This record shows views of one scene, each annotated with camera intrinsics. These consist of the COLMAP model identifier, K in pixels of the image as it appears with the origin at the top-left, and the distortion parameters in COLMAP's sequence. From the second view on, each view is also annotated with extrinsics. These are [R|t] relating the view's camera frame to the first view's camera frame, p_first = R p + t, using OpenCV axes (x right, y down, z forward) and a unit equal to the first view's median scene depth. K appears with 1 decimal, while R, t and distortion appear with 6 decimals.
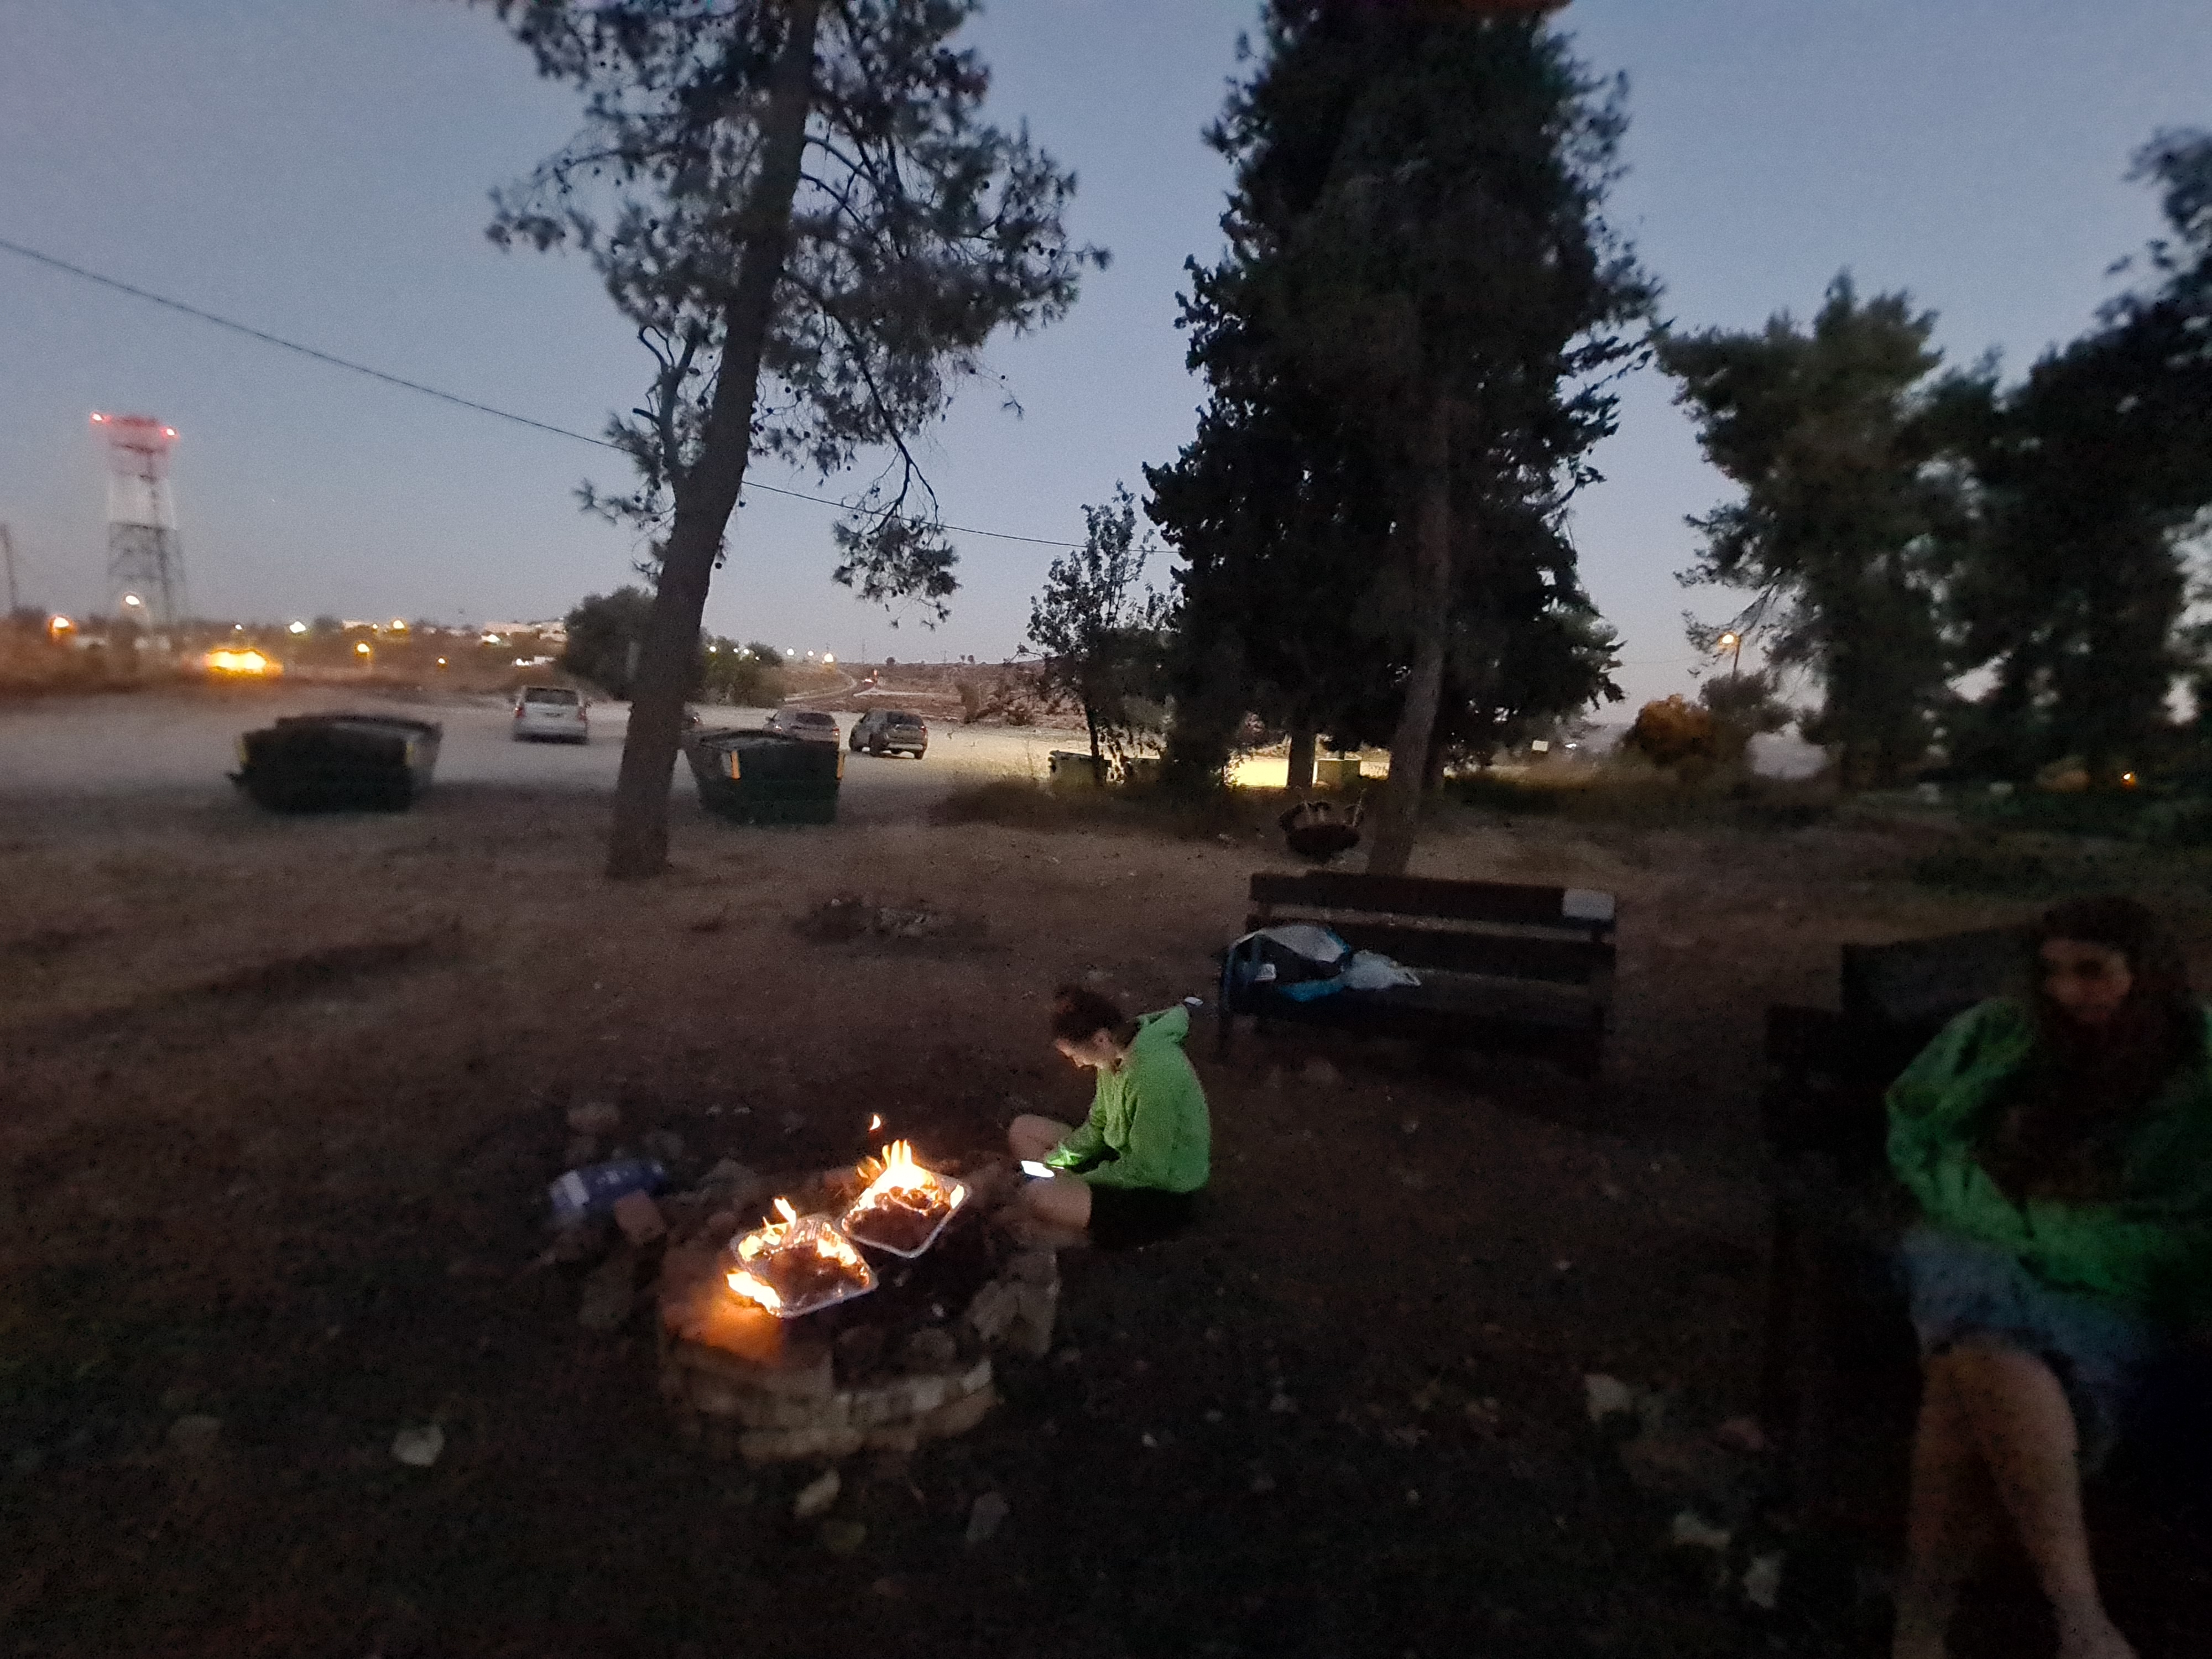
lens RADIAL K [[901.3, 0, 1107.7], [0, 901.3, 831.4], [0, 0, 1]] dist [-0.005981, 0.000525]
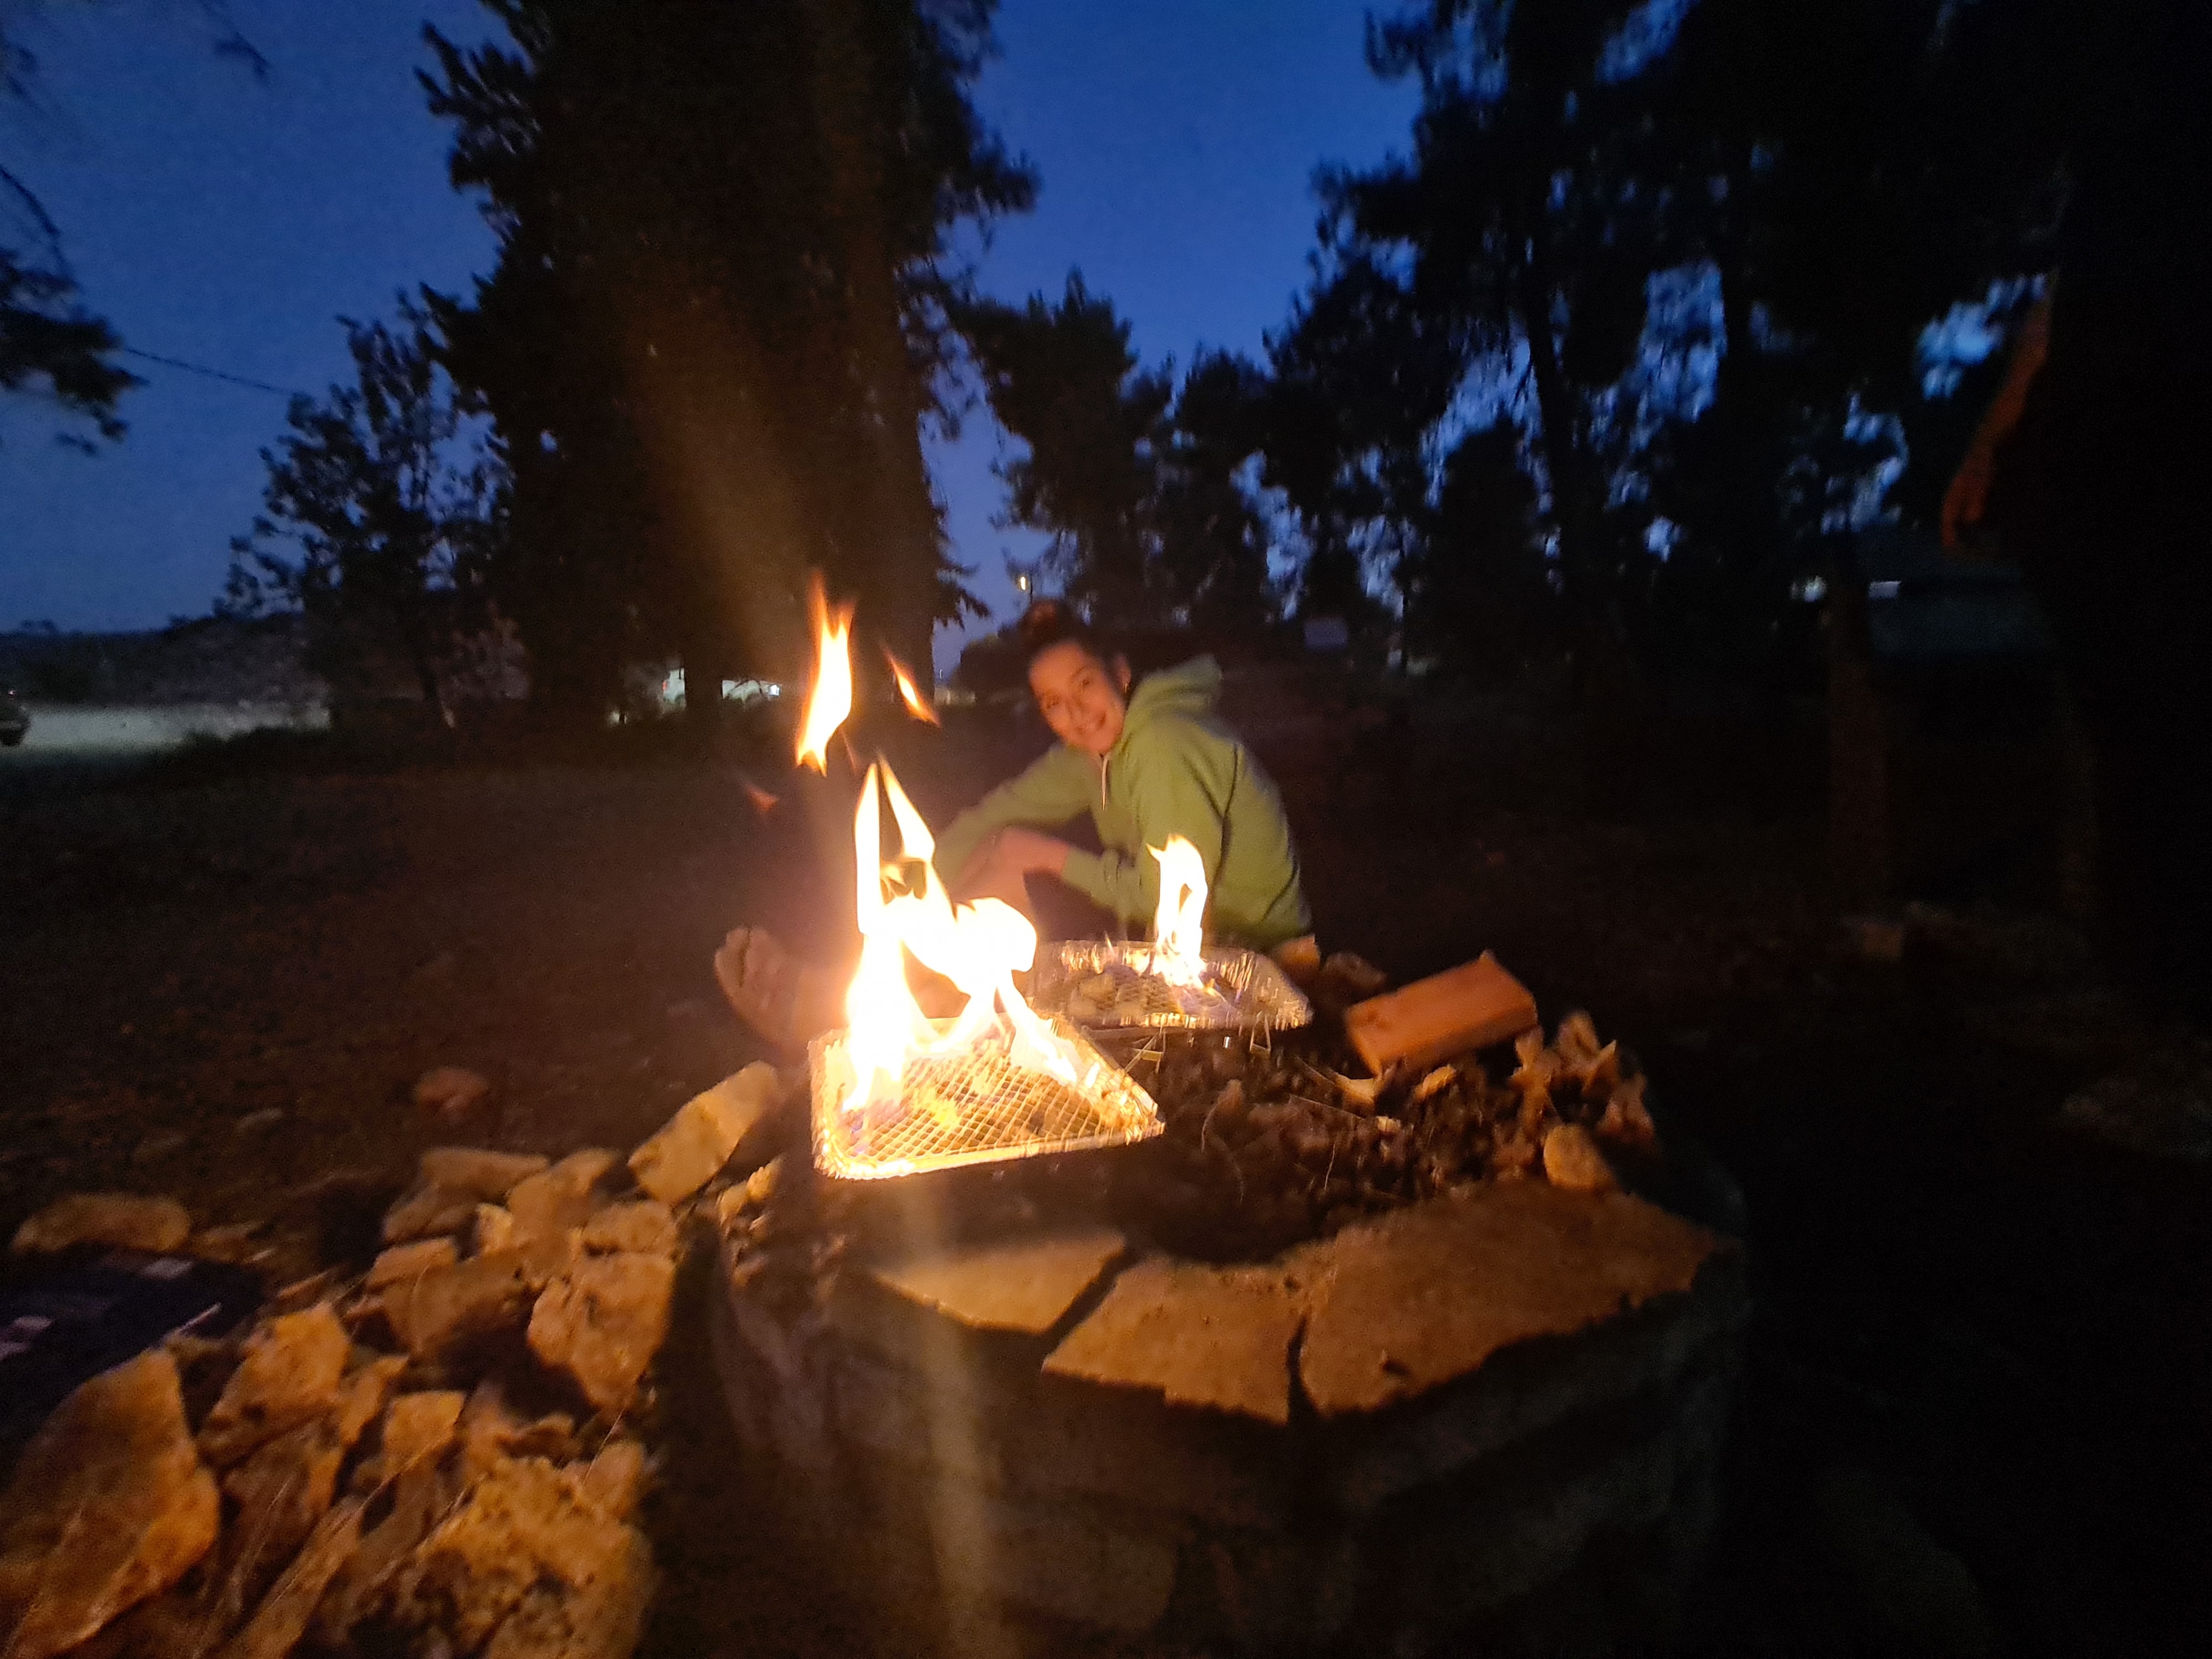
lens RADIAL K [[901.3, 0, 1089.6], [0, 901.3, 830.9], [0, 0, 1]] dist [-0.005981, 0.000525]
pose [[0.763120, -0.157673, 0.626728, -0.084414], [0.133978, 0.987310, 0.085254, 0.046631], [-0.632217, 0.018909, 0.774561, 0.117709]]
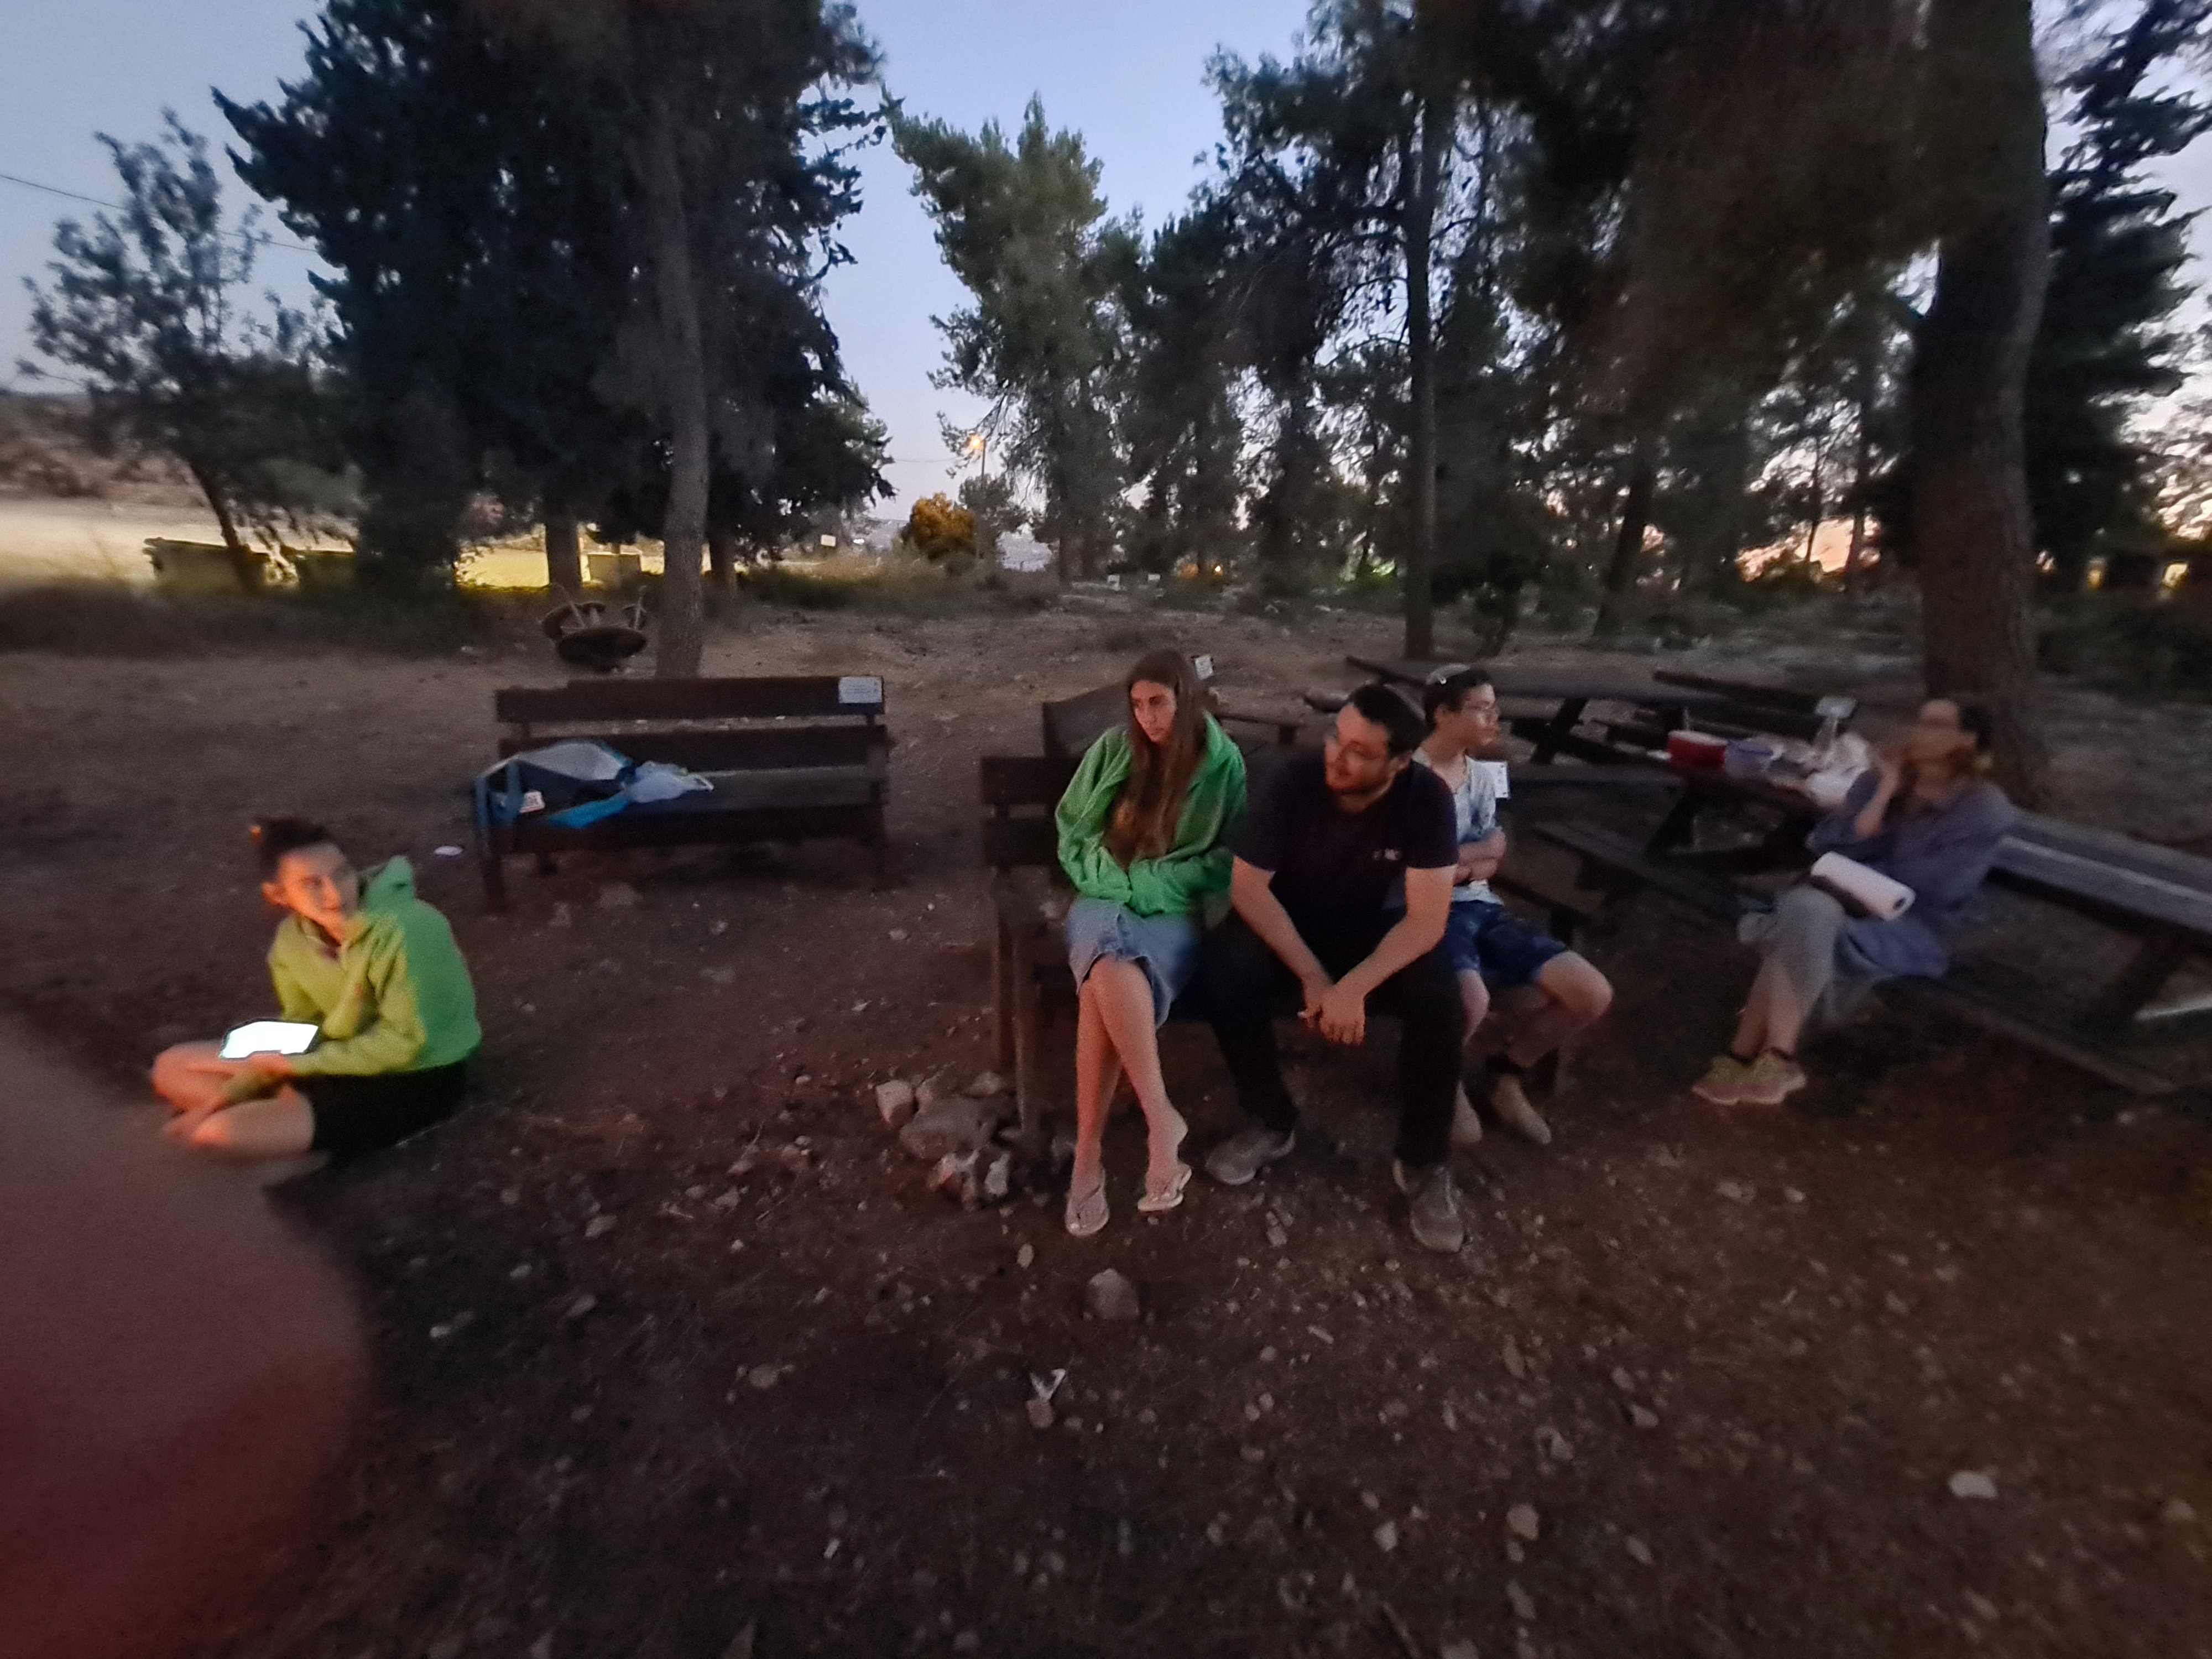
lens RADIAL K [[901.3, 0, 1101.1], [0, 901.3, 830.1], [0, 0, 1]] dist [-0.005981, 0.000525]
pose [[0.749078, -0.189515, 0.634796, 0.008902], [0.048316, 0.971286, 0.232959, 0.001872], [-0.660717, -0.143834, 0.736726, -0.003247]]
